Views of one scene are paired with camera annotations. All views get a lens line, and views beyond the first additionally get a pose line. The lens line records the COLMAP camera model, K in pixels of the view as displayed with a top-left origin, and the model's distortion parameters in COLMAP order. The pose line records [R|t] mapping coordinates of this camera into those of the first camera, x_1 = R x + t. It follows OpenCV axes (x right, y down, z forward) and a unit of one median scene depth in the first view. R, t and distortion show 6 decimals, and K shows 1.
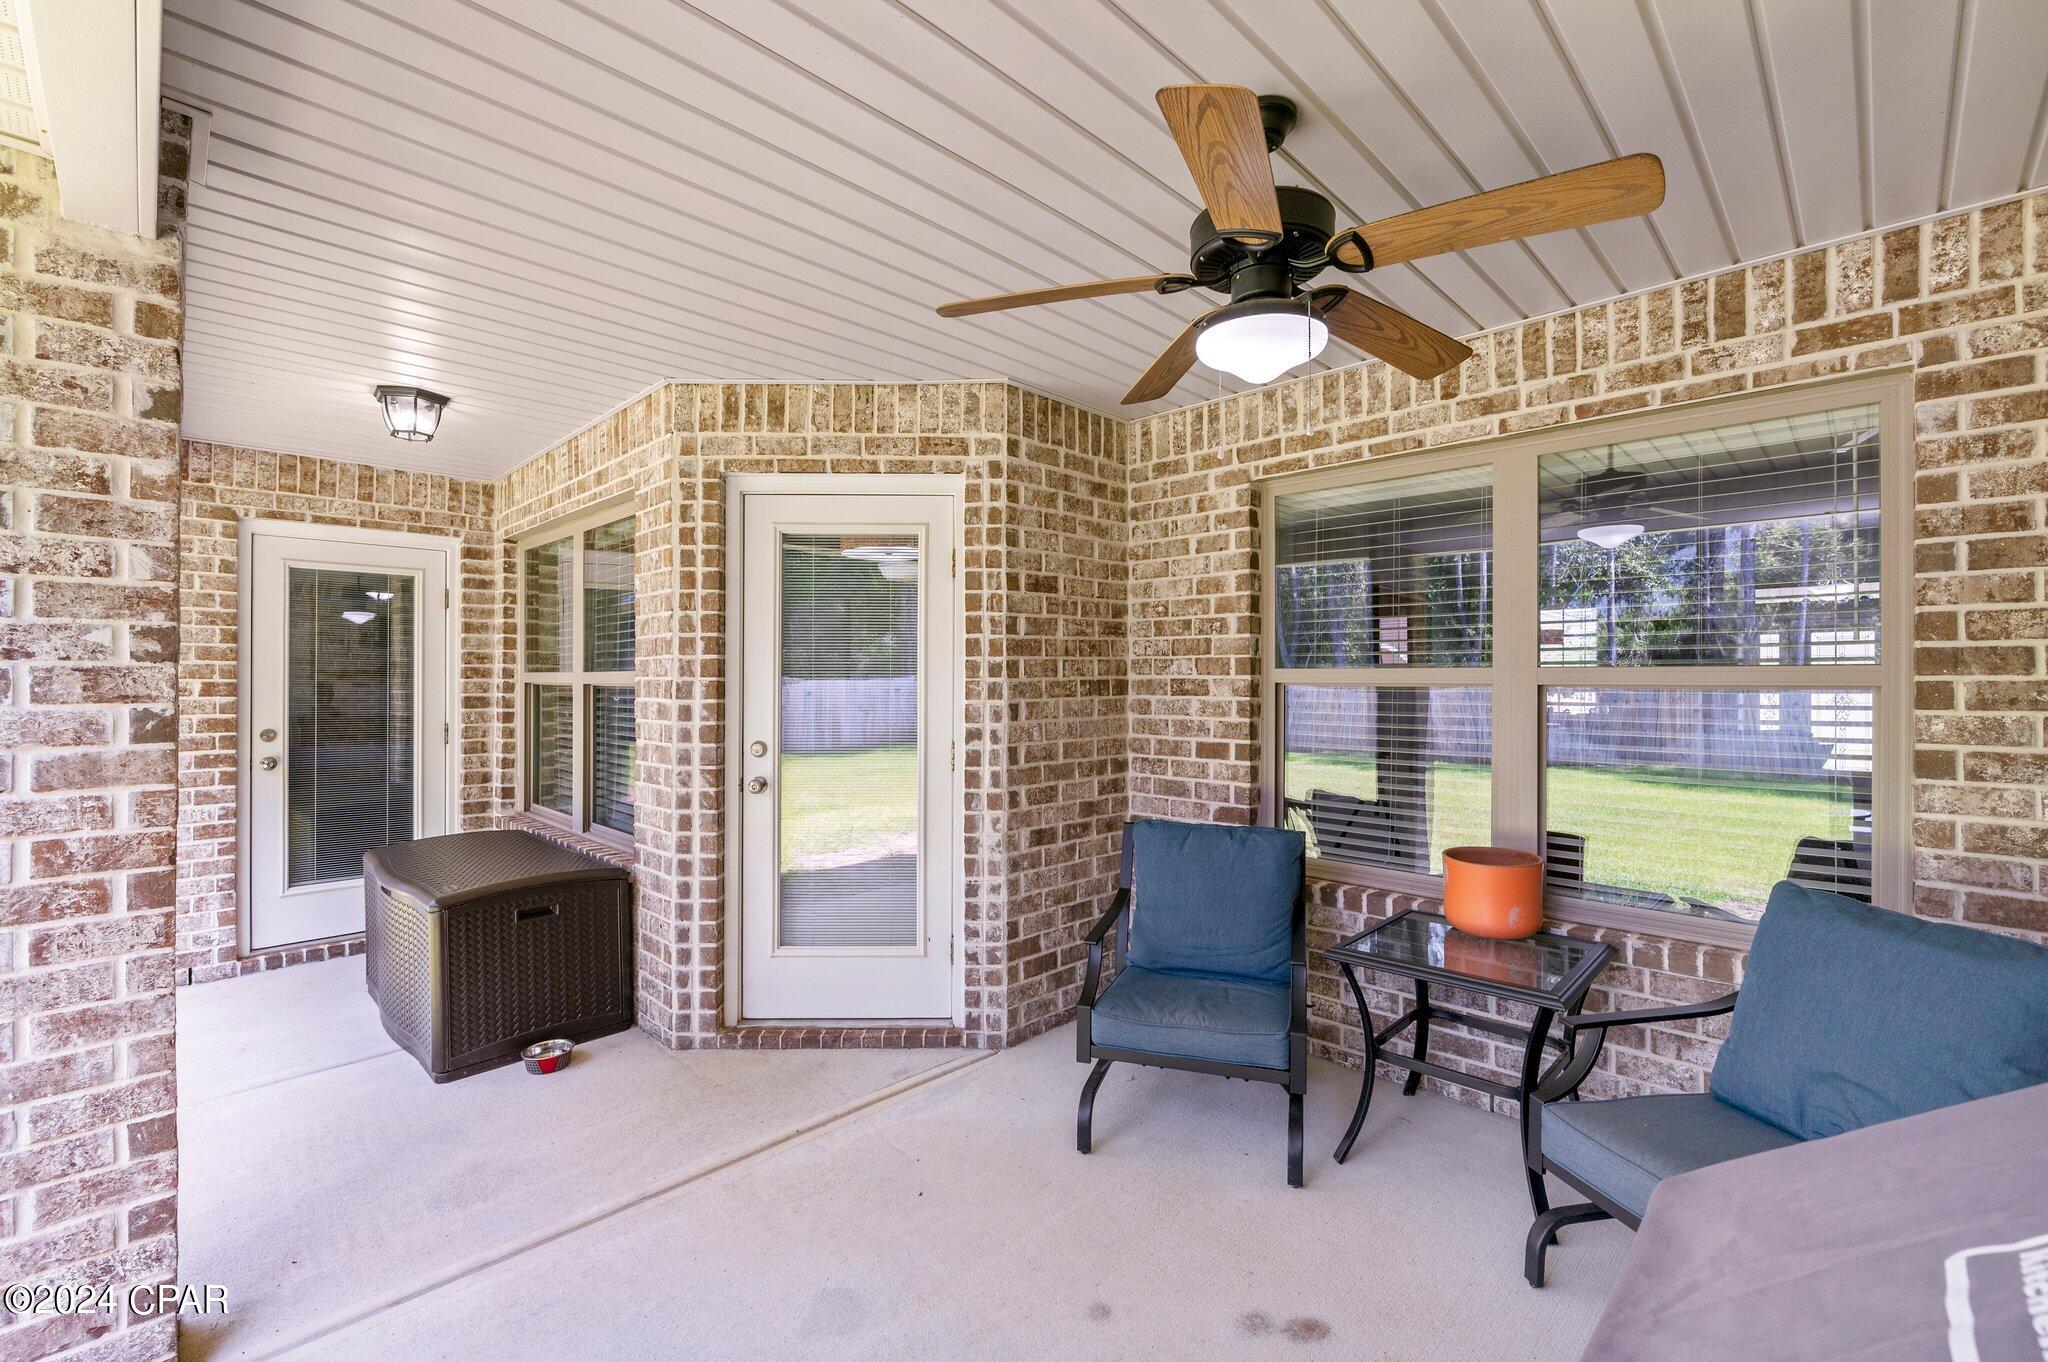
lens RADIAL K [[889.5, 0, 1006.7], [0, 889.5, 677.8], [0, 0, 1]] dist [-0.005147, 0.000631]
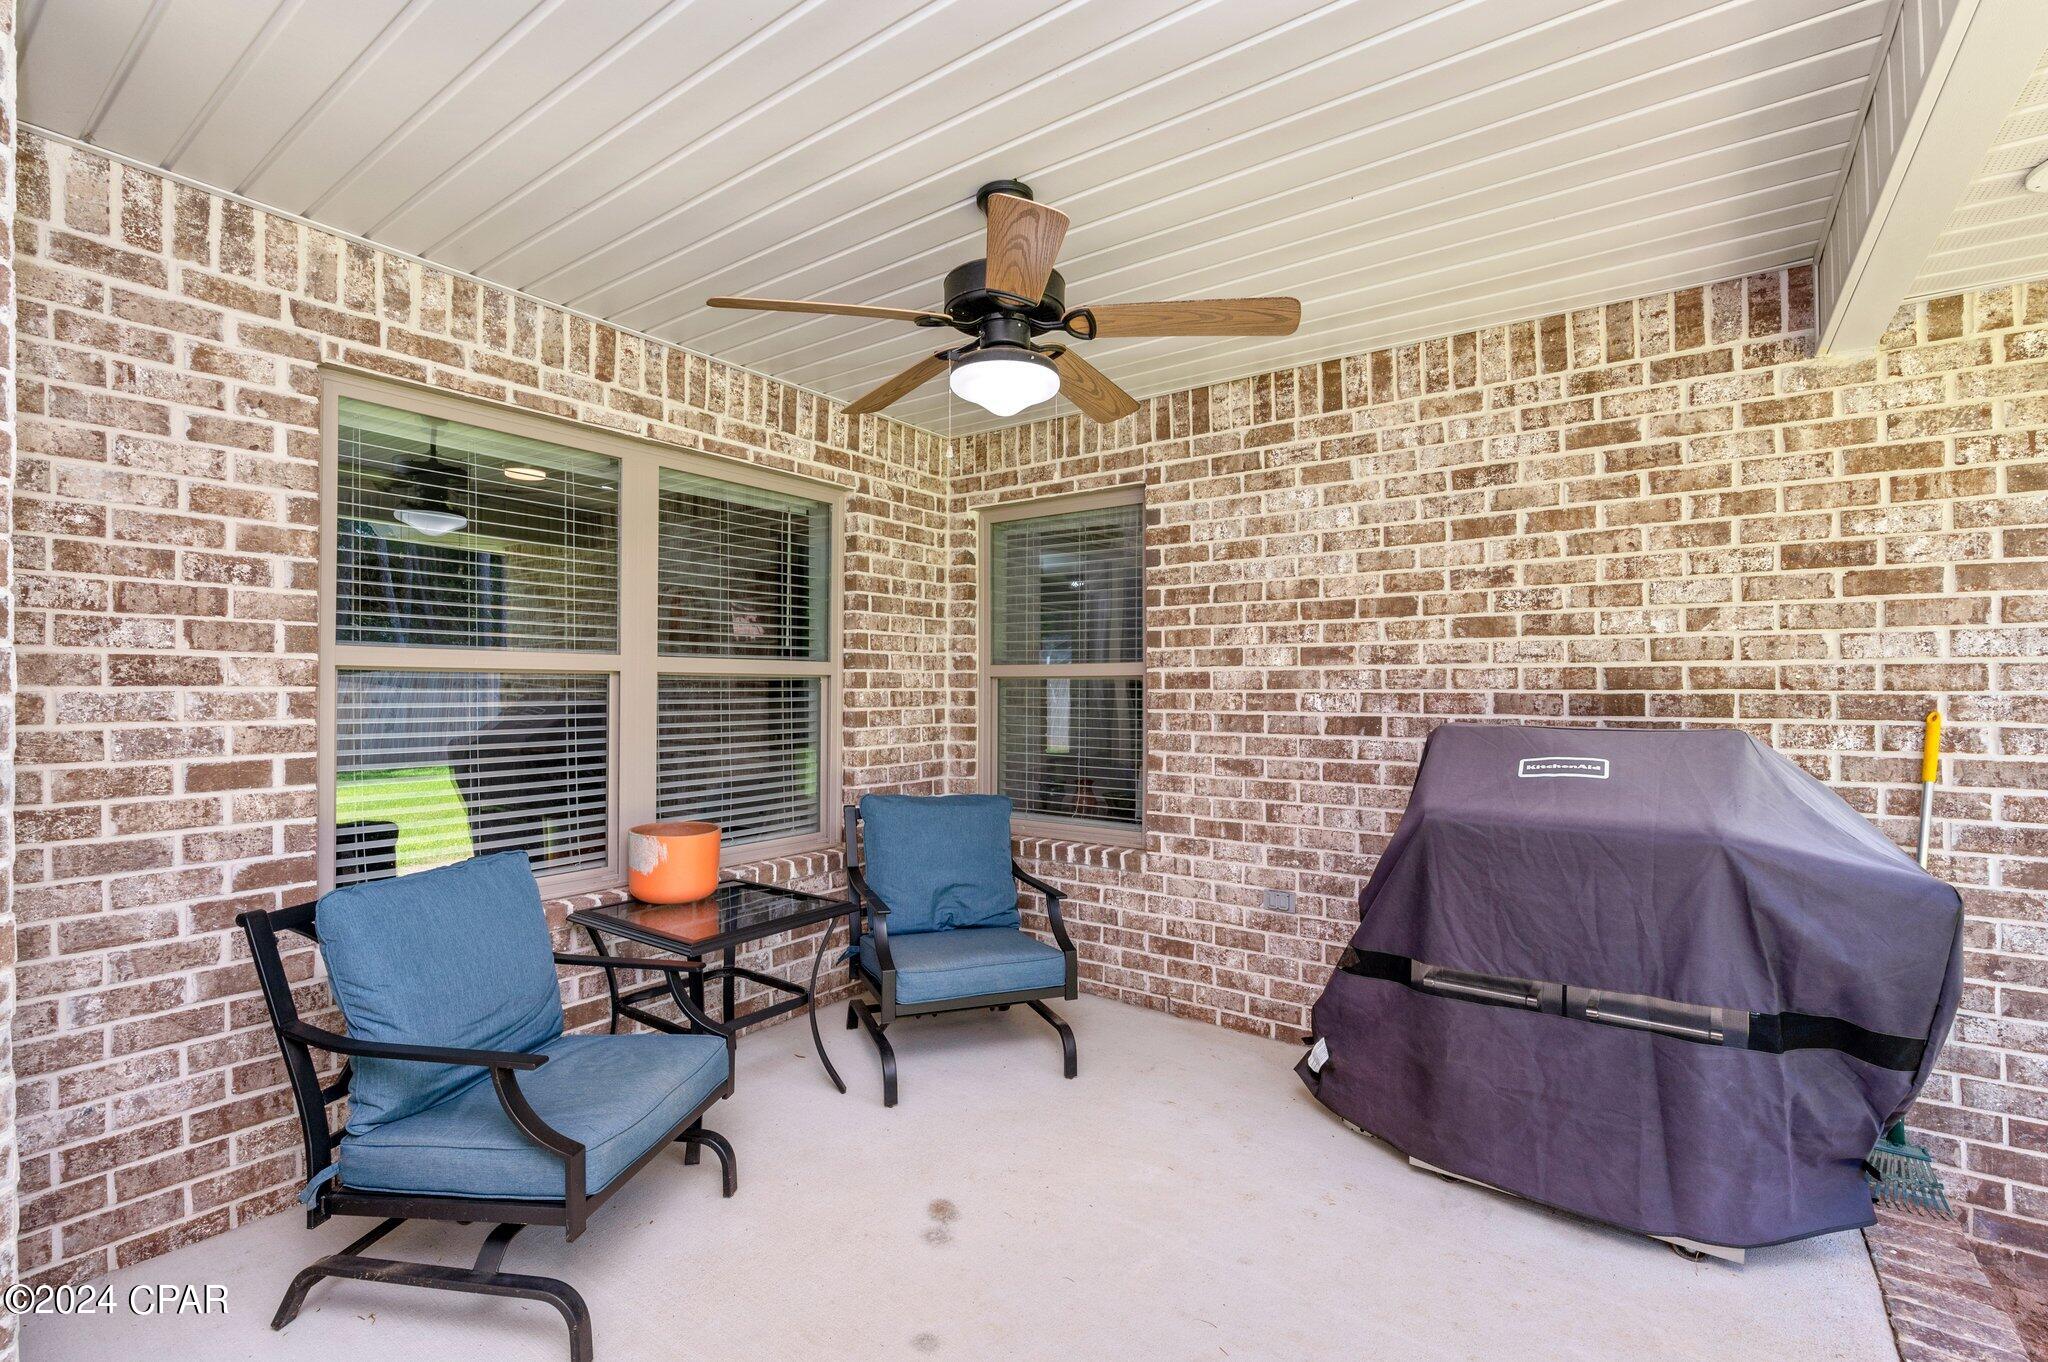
lens RADIAL K [[889.5, 0, 1009.7], [0, 889.5, 685.8], [0, 0, 1]] dist [-0.005147, 0.000631]
pose [[-0.146515, 0.002282, 0.989206, -0.448363], [-0.003514, 0.999990, -0.002827, 0.020905], [-0.989202, -0.003891, -0.146506, 0.576965]]
